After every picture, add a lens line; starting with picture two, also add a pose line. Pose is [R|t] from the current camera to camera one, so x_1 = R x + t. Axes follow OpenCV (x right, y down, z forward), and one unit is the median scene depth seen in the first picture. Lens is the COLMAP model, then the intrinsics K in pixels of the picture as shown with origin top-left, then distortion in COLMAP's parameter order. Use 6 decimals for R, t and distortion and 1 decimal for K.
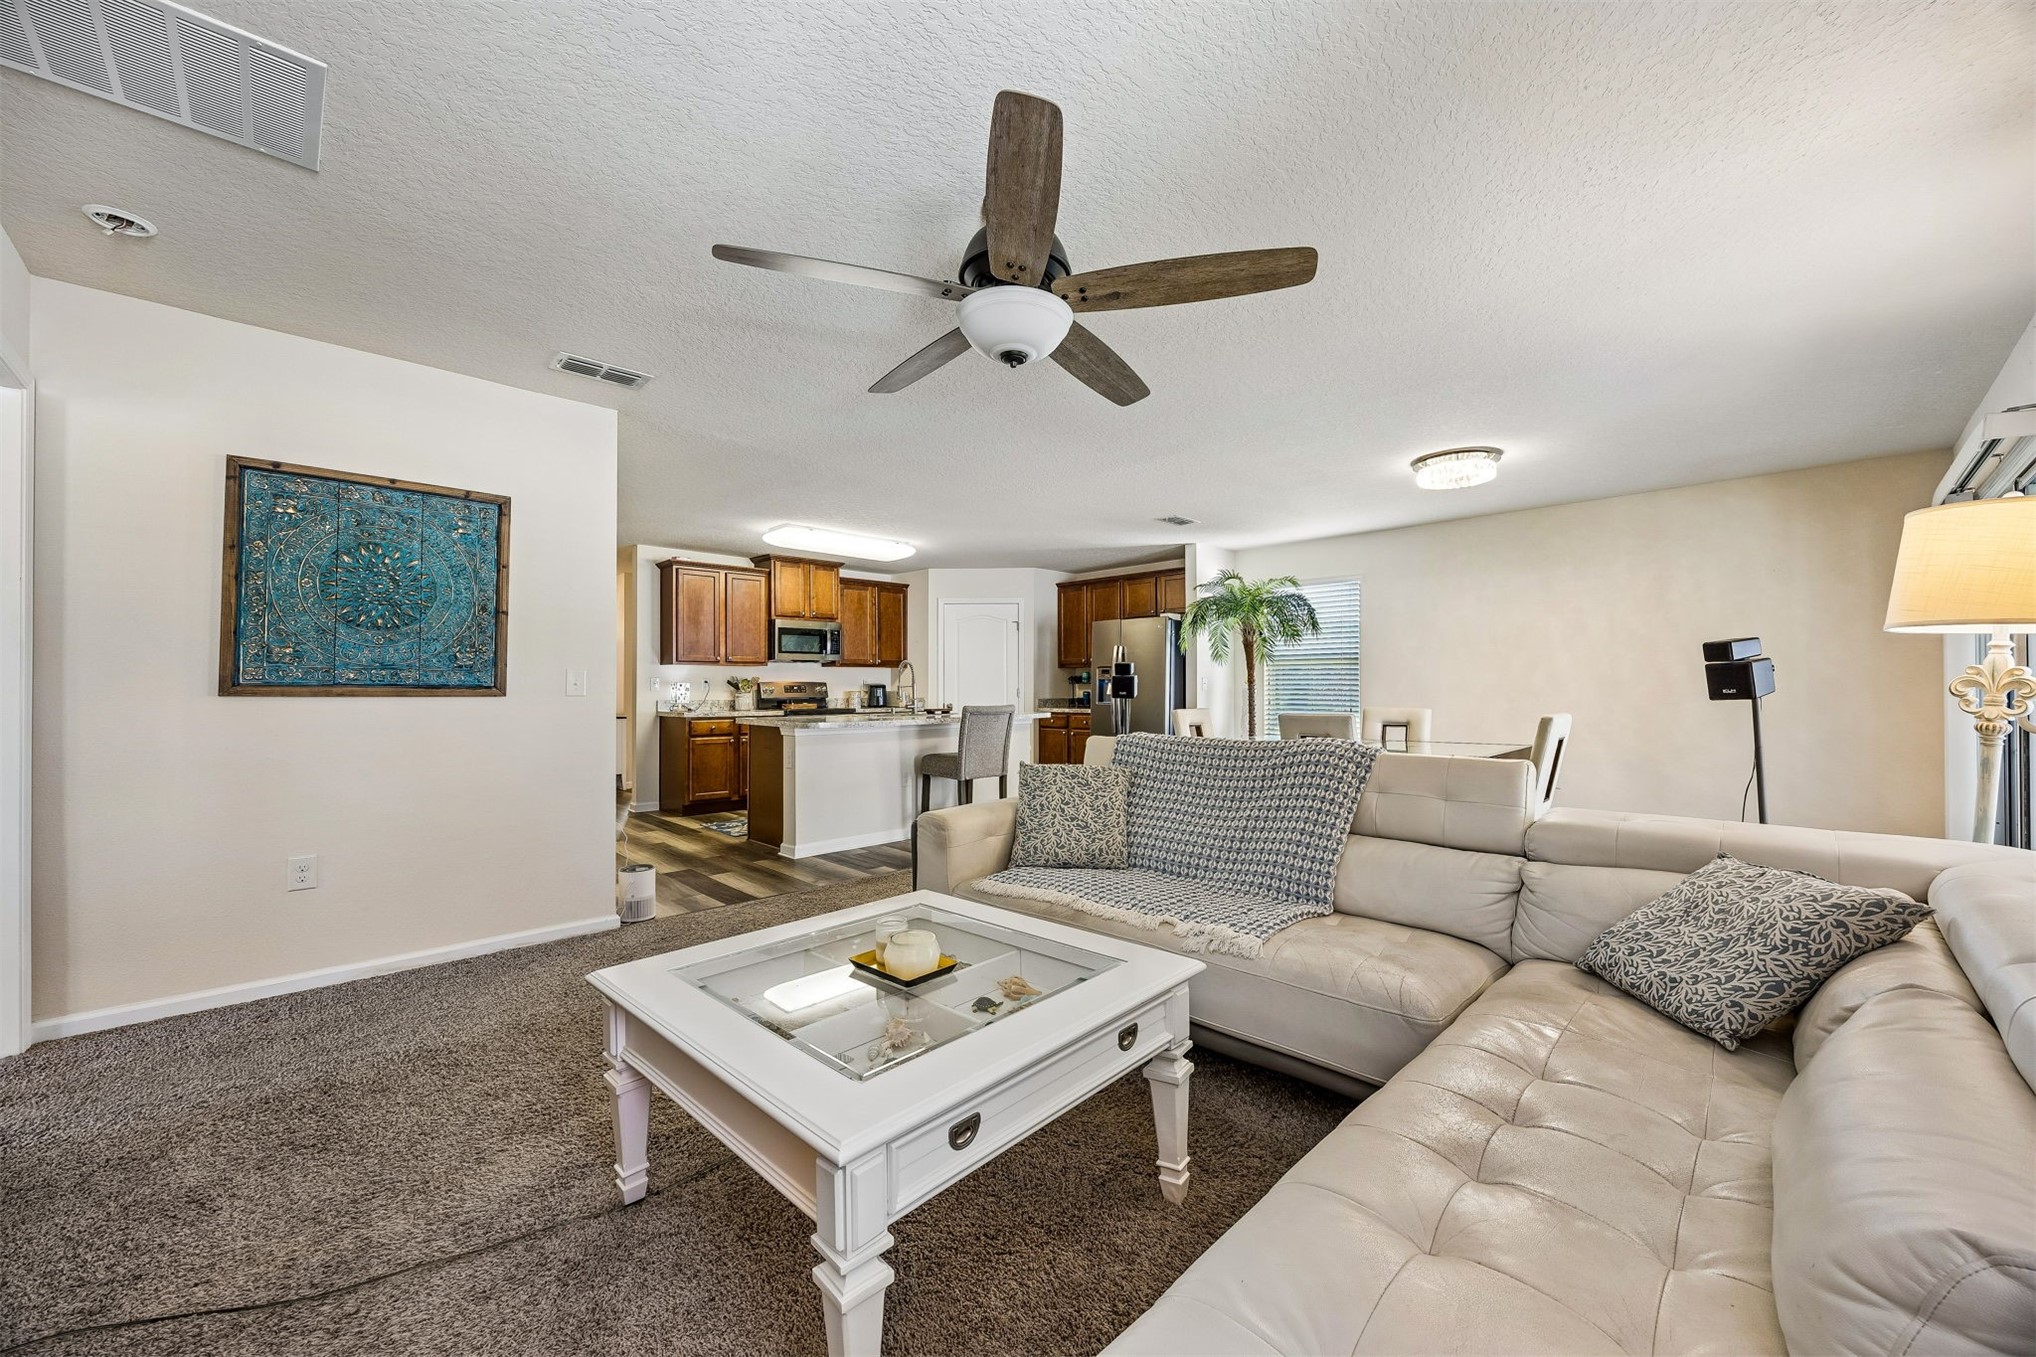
lens RADIAL K [[767.1, 0, 1016.7], [0, 767.1, 685.0], [0, 0, 1]] dist [0.002026, 0.000254]
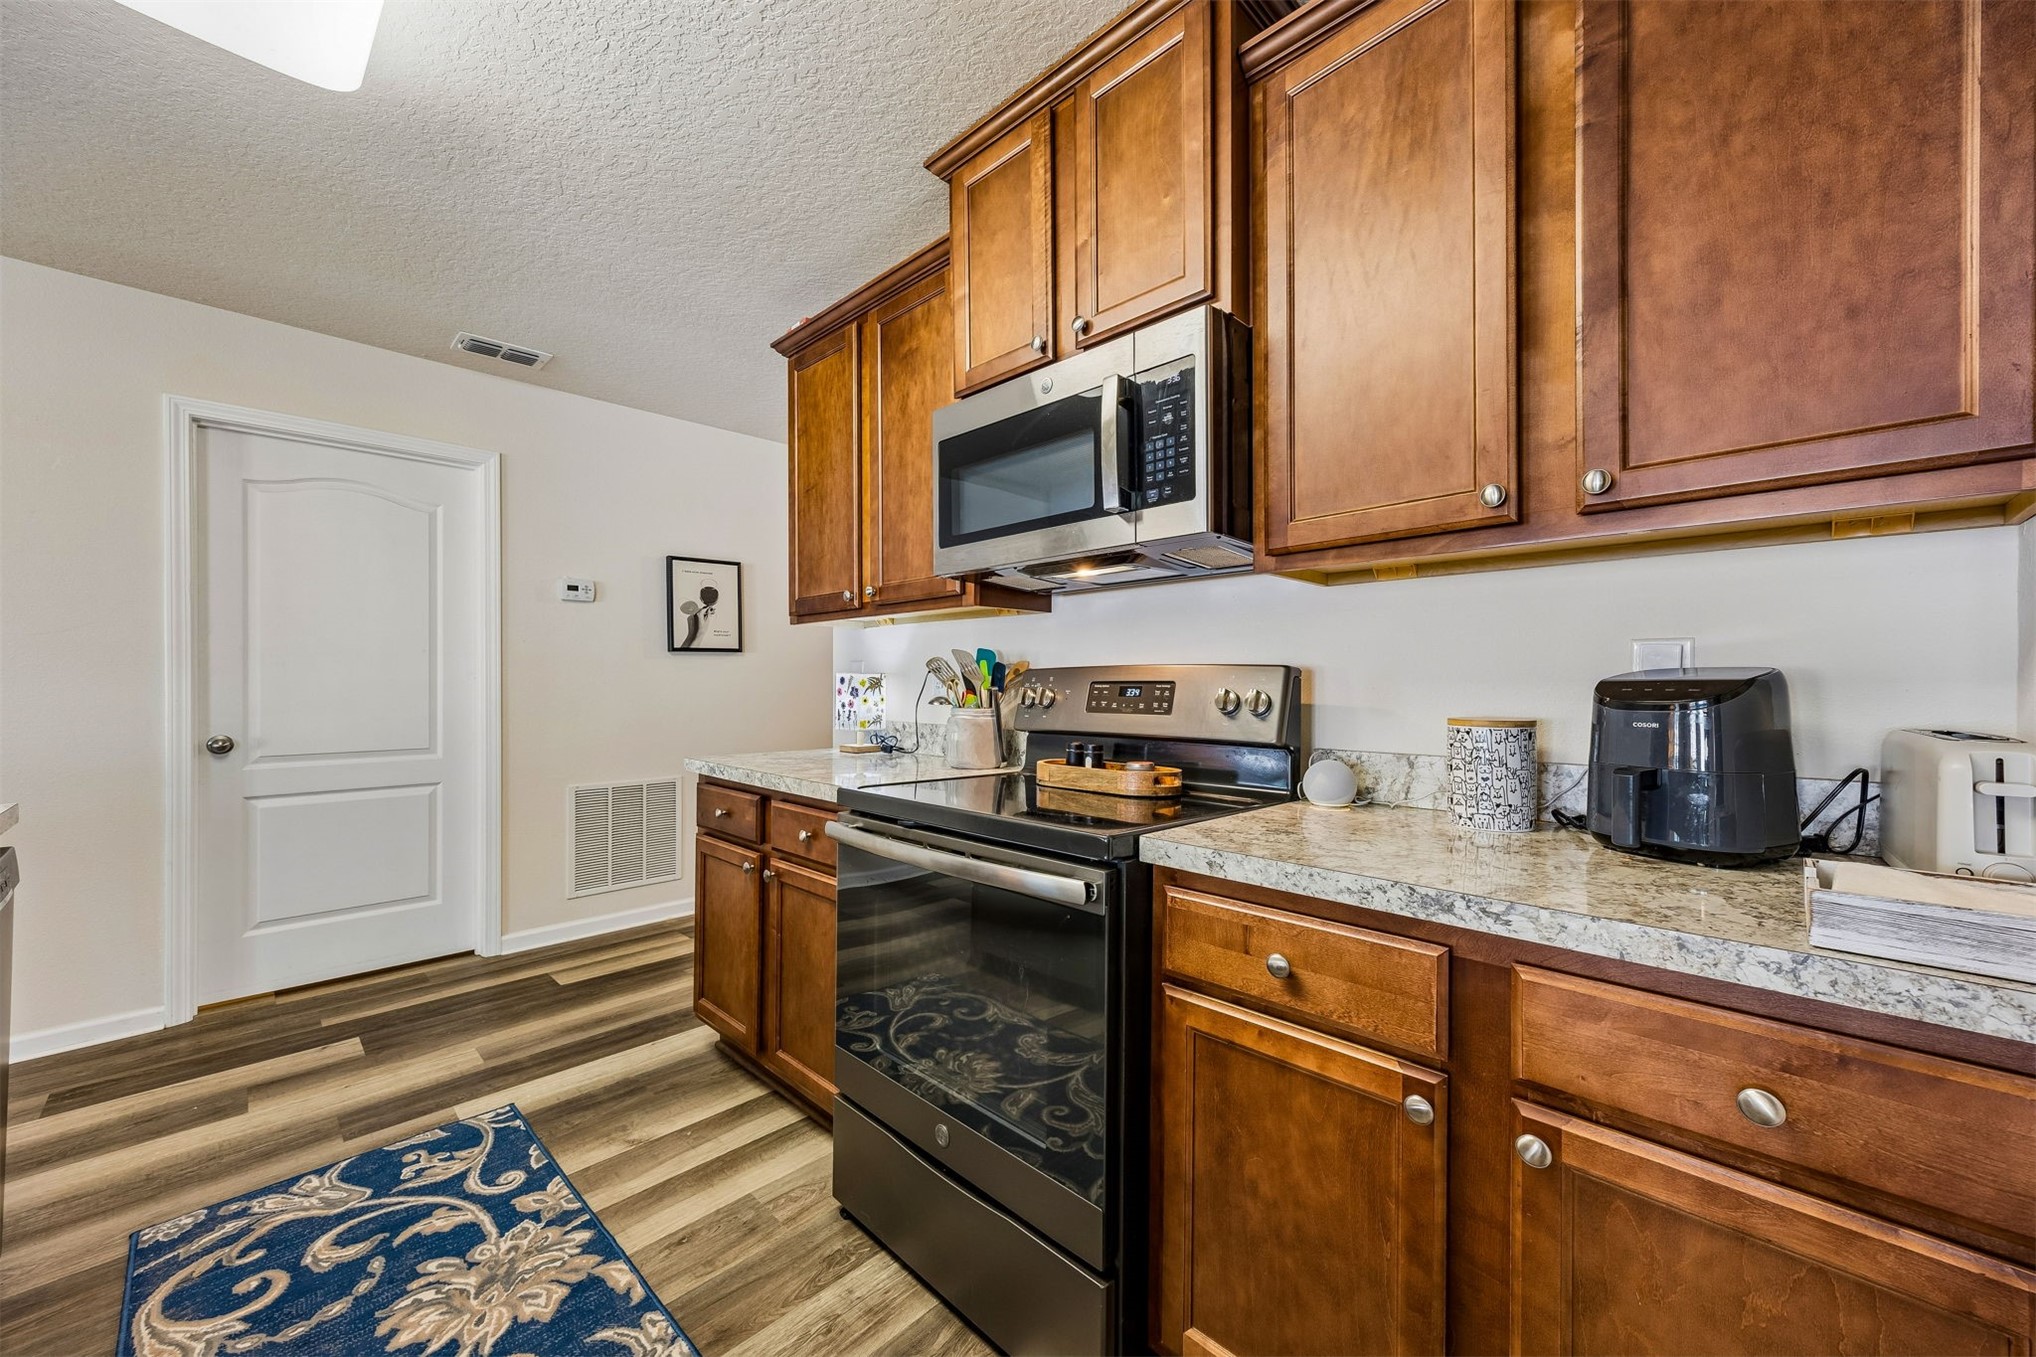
lens RADIAL K [[767.1, 0, 1016.7], [0, 767.1, 685.0], [0, 0, 1]] dist [0.002026, 0.000254]
pose [[0.003659, 0.005250, -0.999980, -0.061529], [0.005826, 0.999969, 0.005271, 0.001048], [0.999976, -0.005845, 0.003628, 1.005561]]
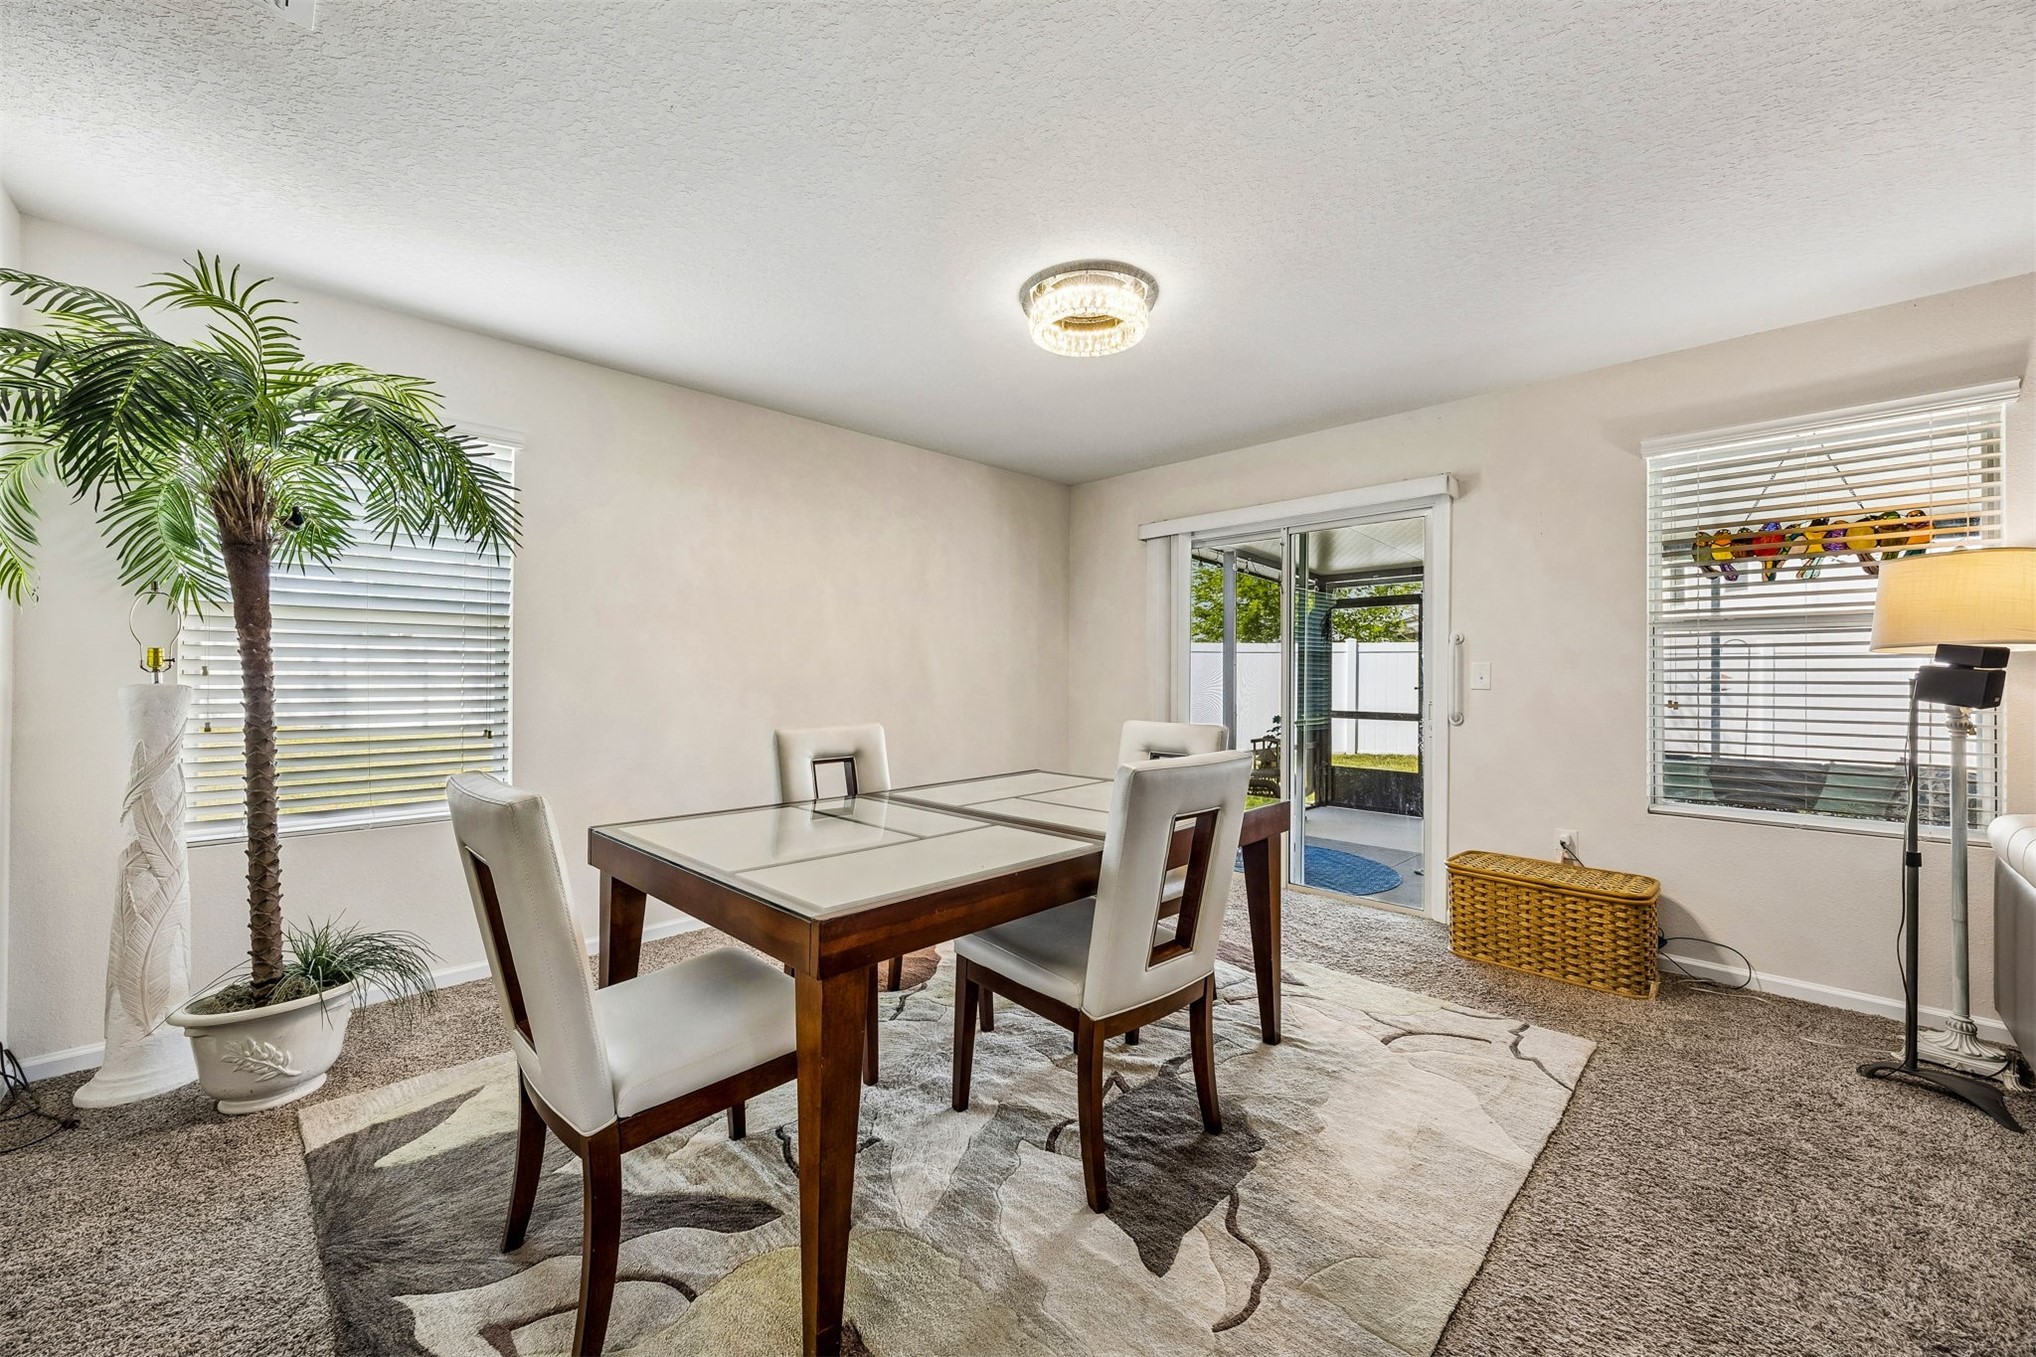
lens RADIAL K [[786.6, 0, 1011.9], [0, 786.6, 671.7], [0, 0, 1]] dist [0.001650, 0.000304]
pose [[-0.000173, 0.006321, 0.999980, -0.006114], [-0.008999, 0.999940, -0.006322, -0.002365], [-0.999959, -0.009000, -0.000116, 0.596126]]
